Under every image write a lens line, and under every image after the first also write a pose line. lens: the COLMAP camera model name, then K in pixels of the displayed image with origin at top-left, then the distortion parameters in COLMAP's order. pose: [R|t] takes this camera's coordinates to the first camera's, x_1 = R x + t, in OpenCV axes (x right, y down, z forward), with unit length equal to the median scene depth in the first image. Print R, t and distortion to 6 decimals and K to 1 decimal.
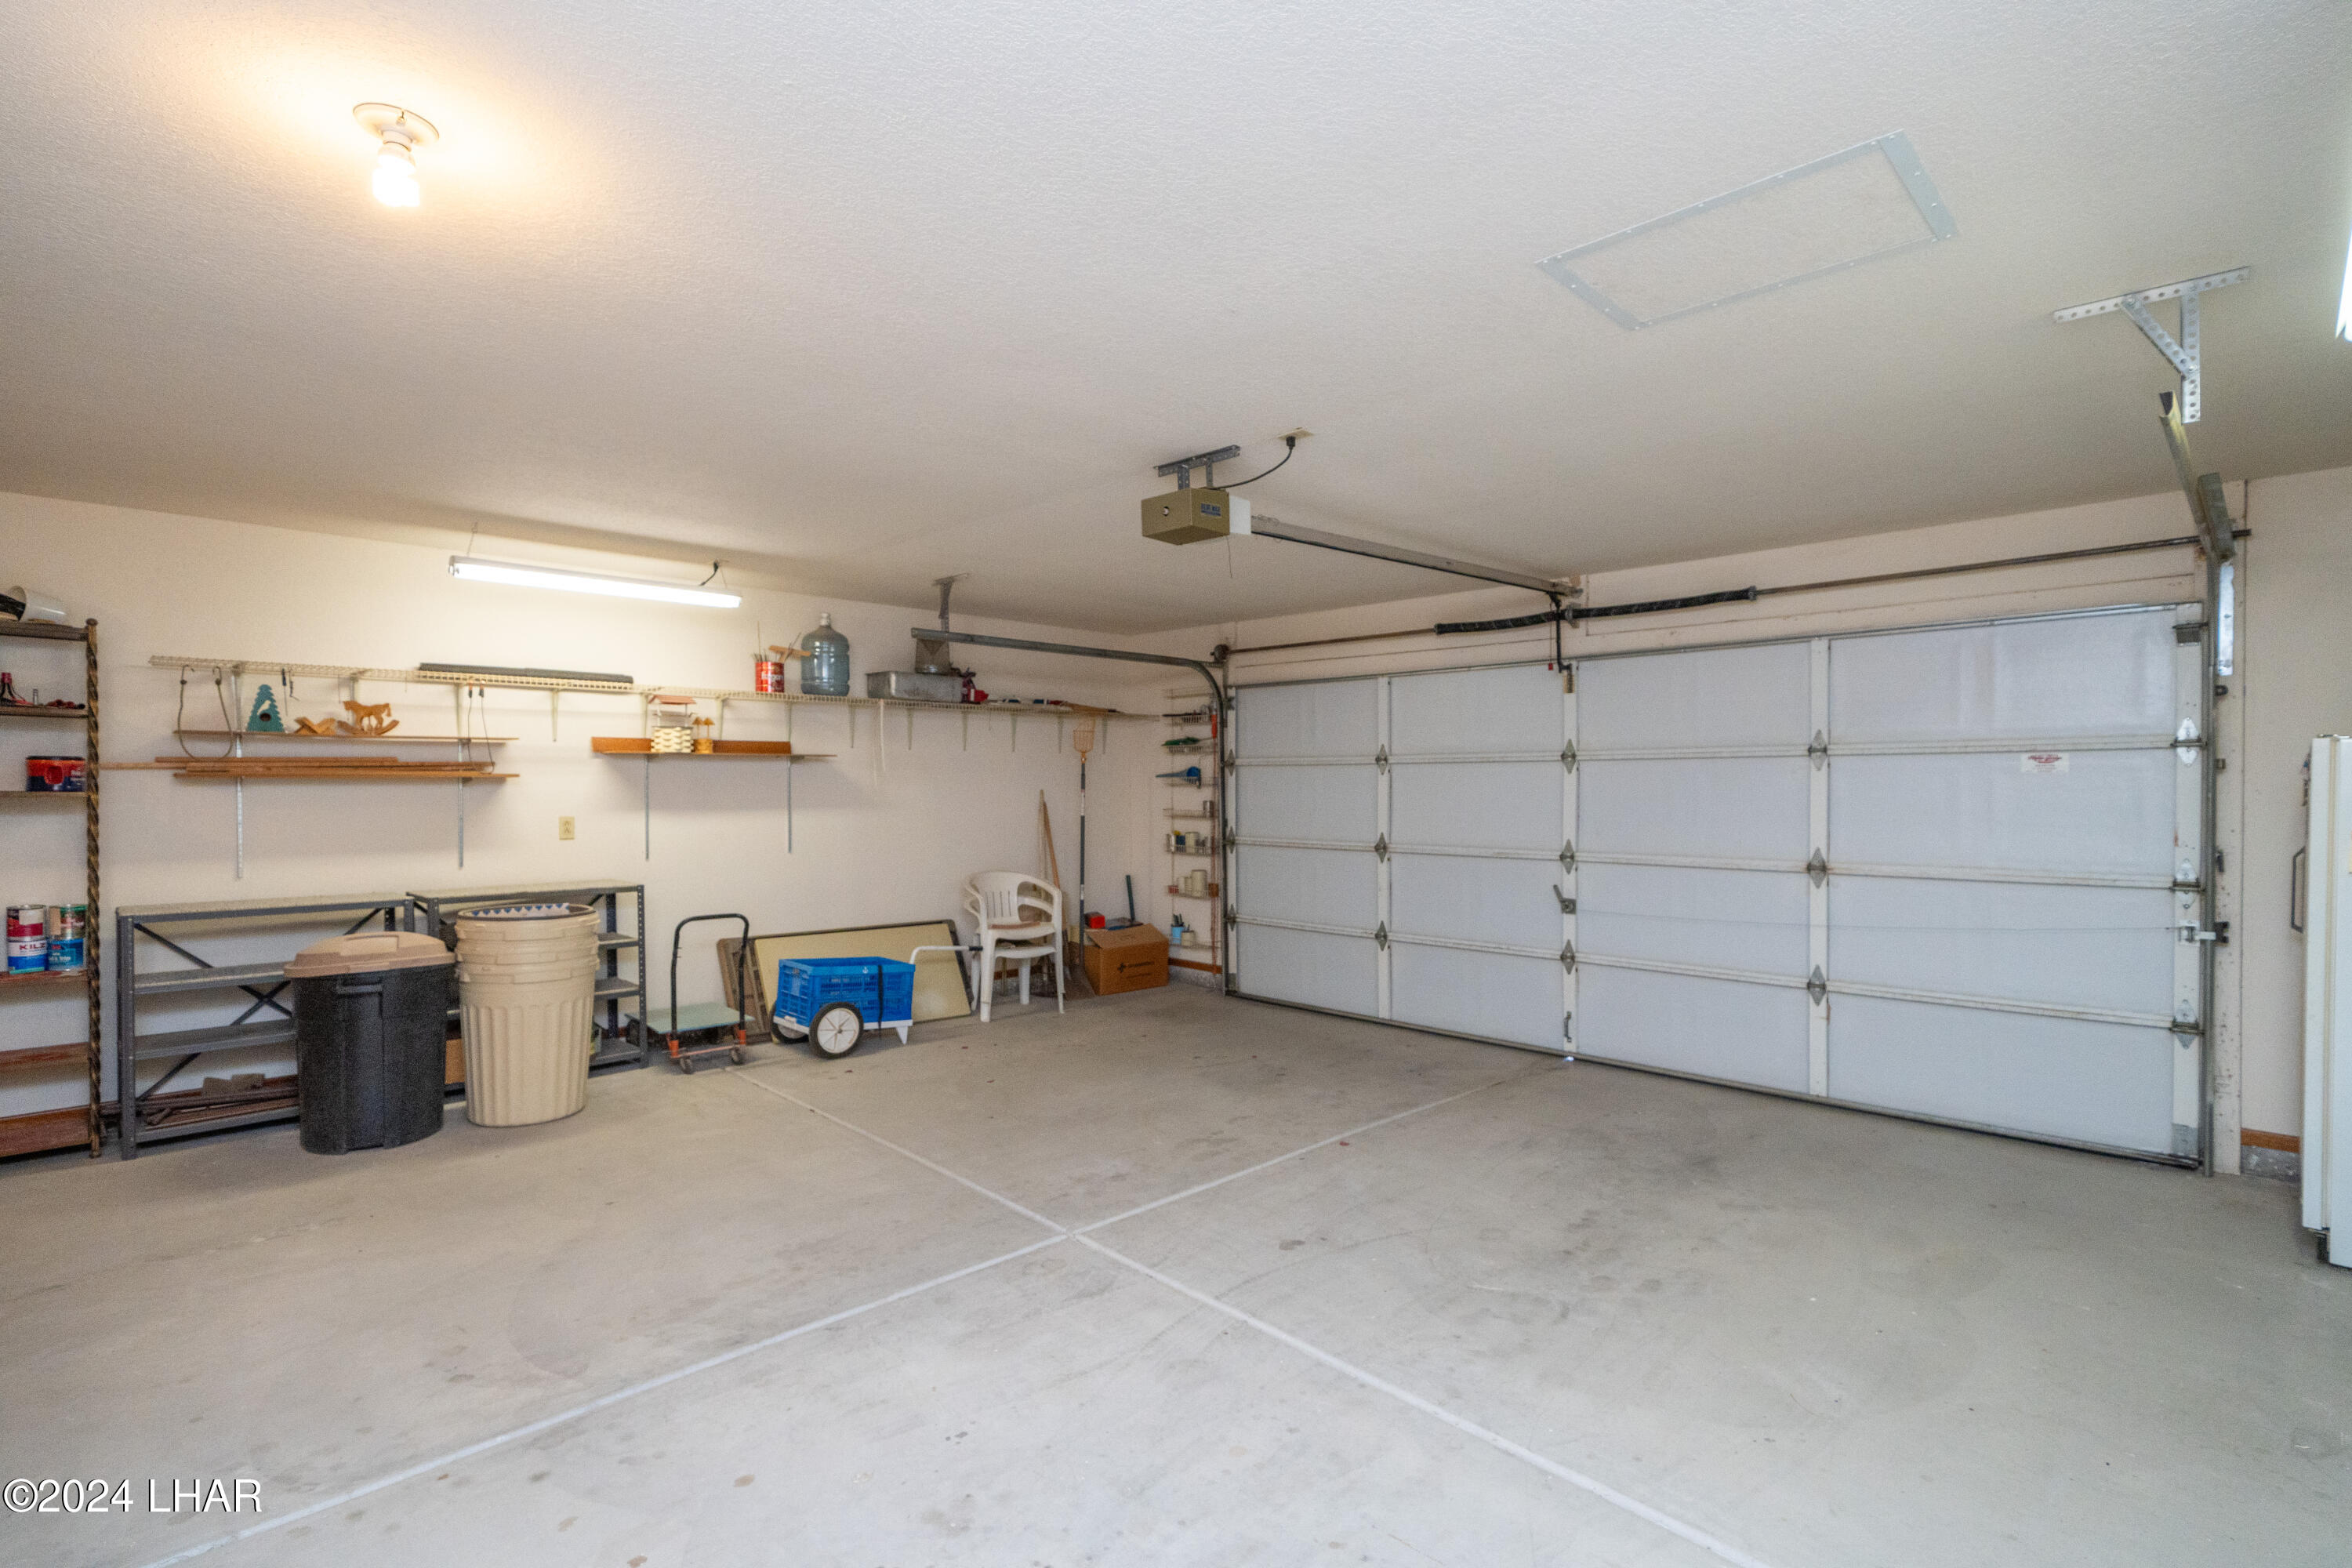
lens RADIAL K [[1112.7, 0, 1176.0], [0, 1112.7, 784.0], [0, 0, 1]] dist [0.002156, 0.000203]
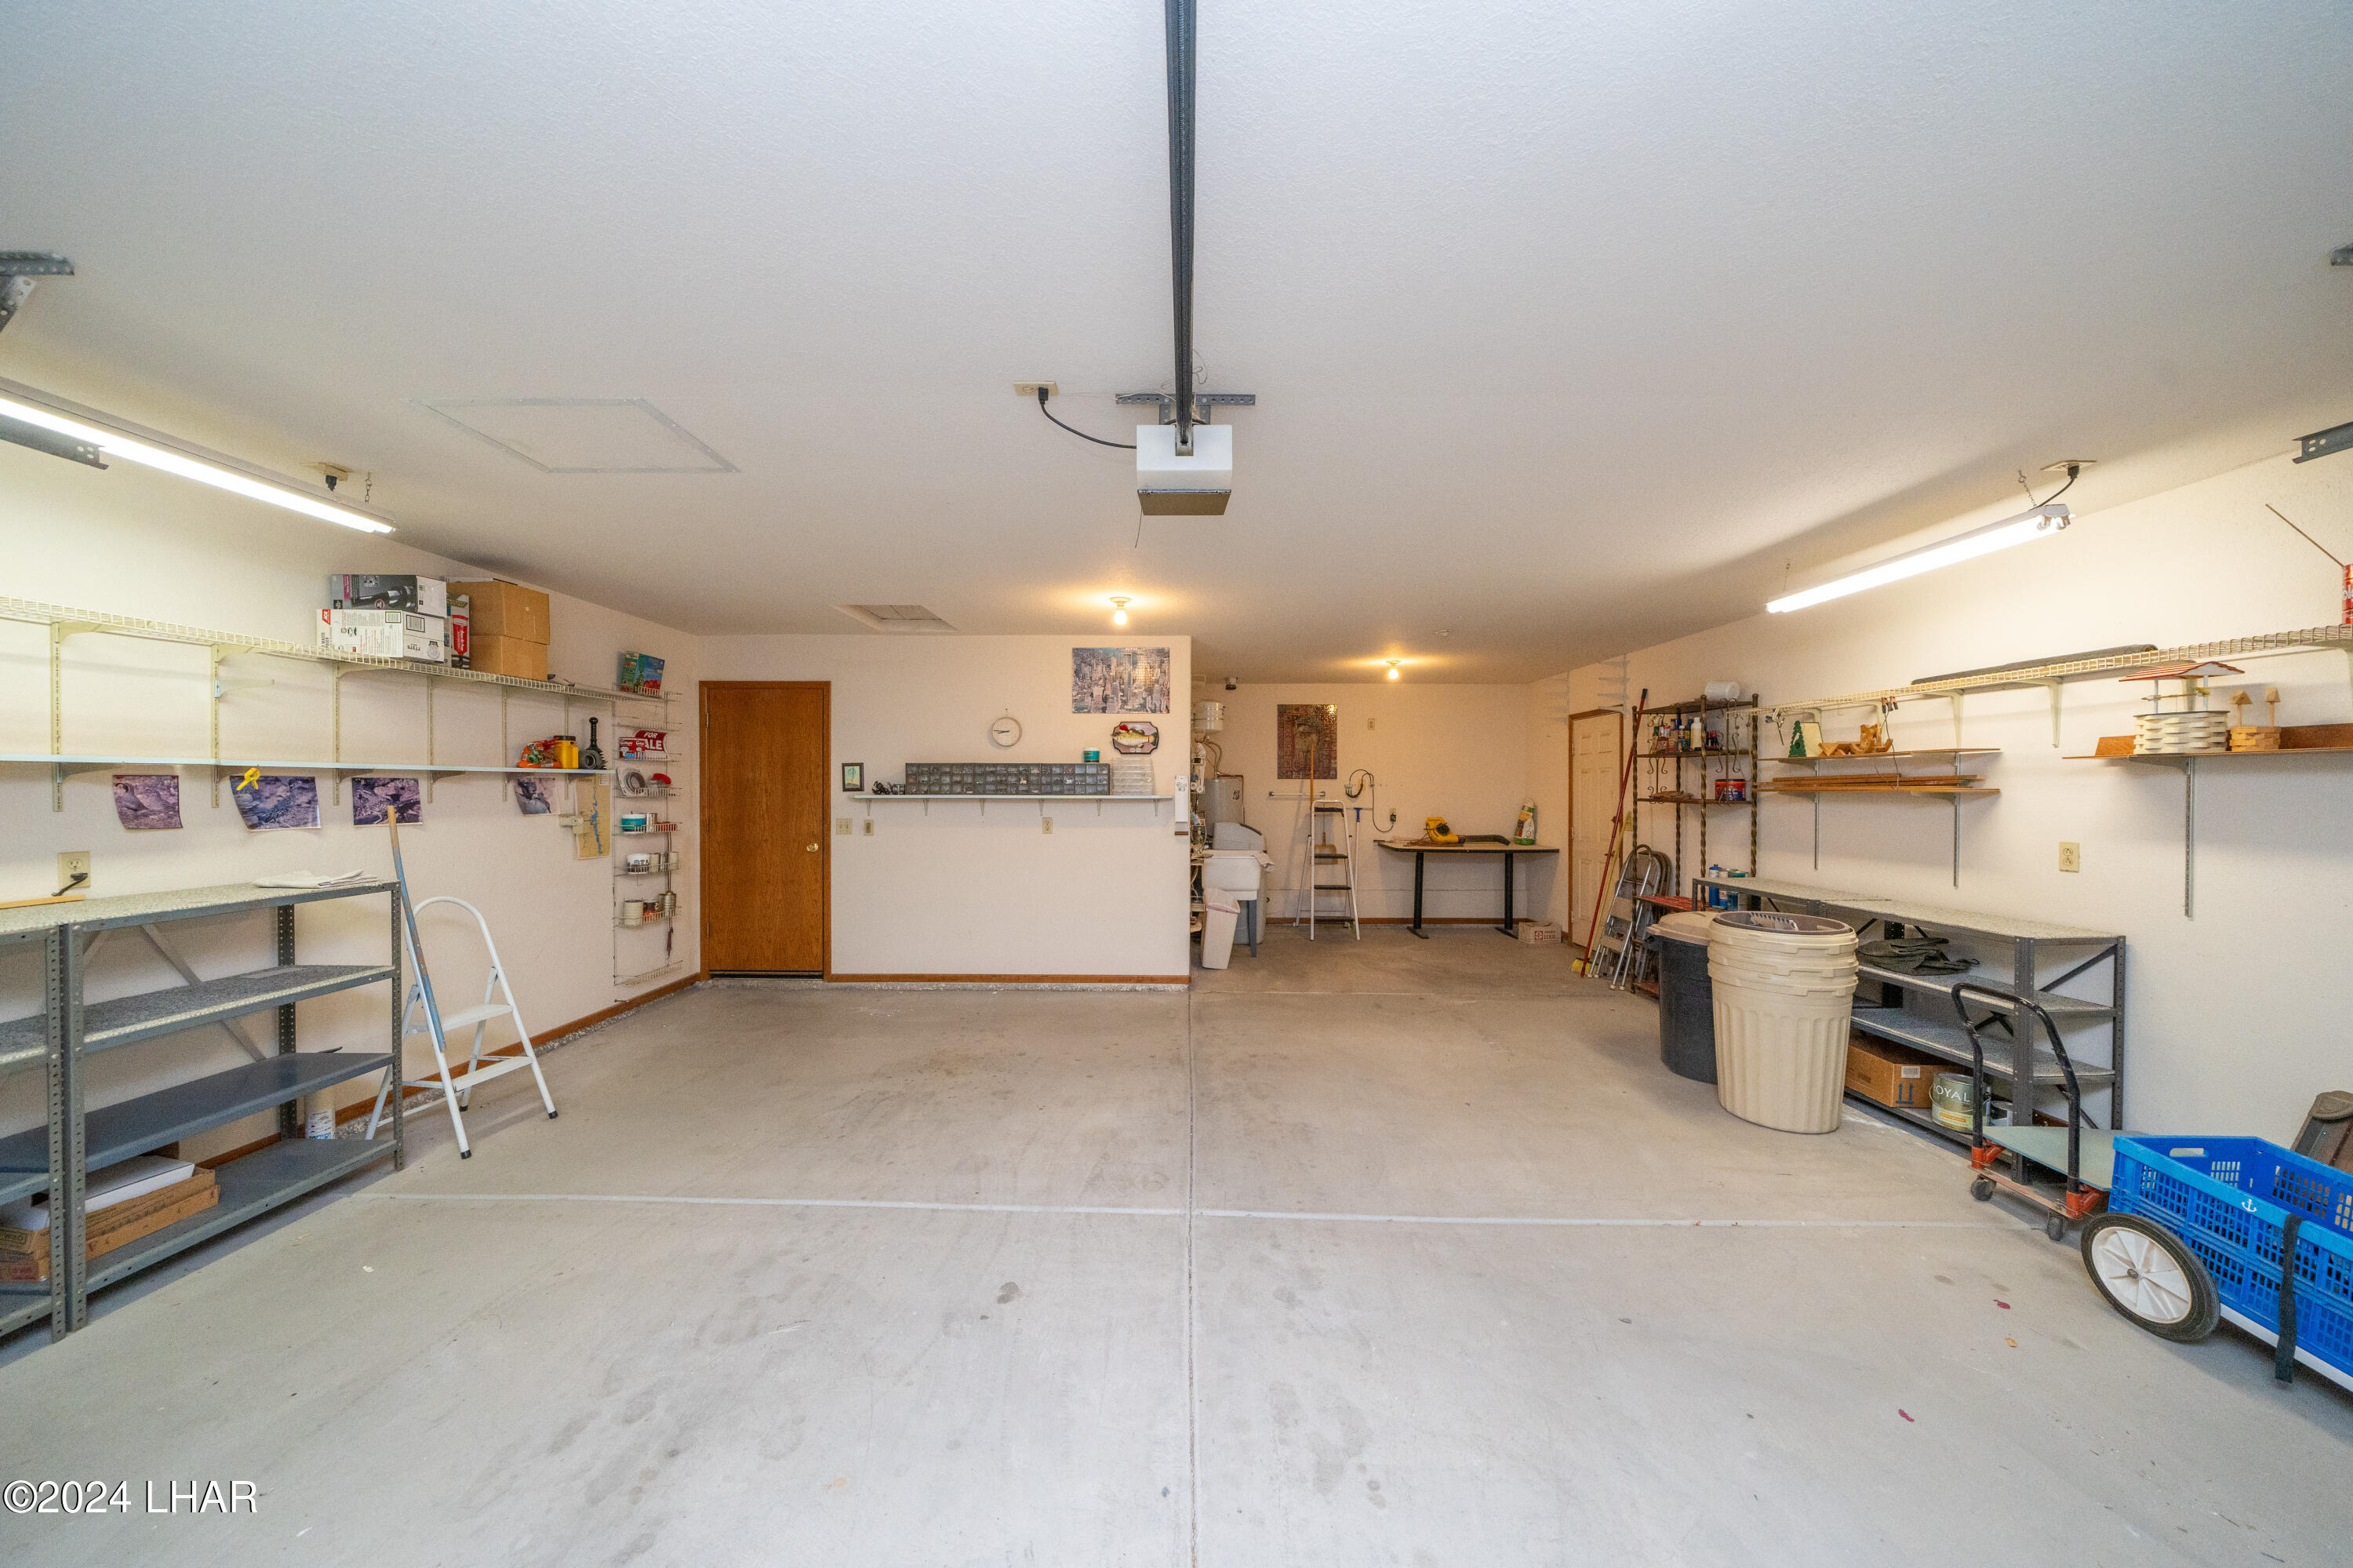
lens RADIAL K [[788.5, 0, 1172.0], [0, 788.5, 785.7], [0, 0, 1]] dist [-0.001394, -0.003342]
pose [[-0.716026, -0.003008, -0.698067, 0.317932], [-0.001259, 0.999995, -0.003018, -0.009052], [0.698072, -0.001283, -0.716026, 1.063385]]
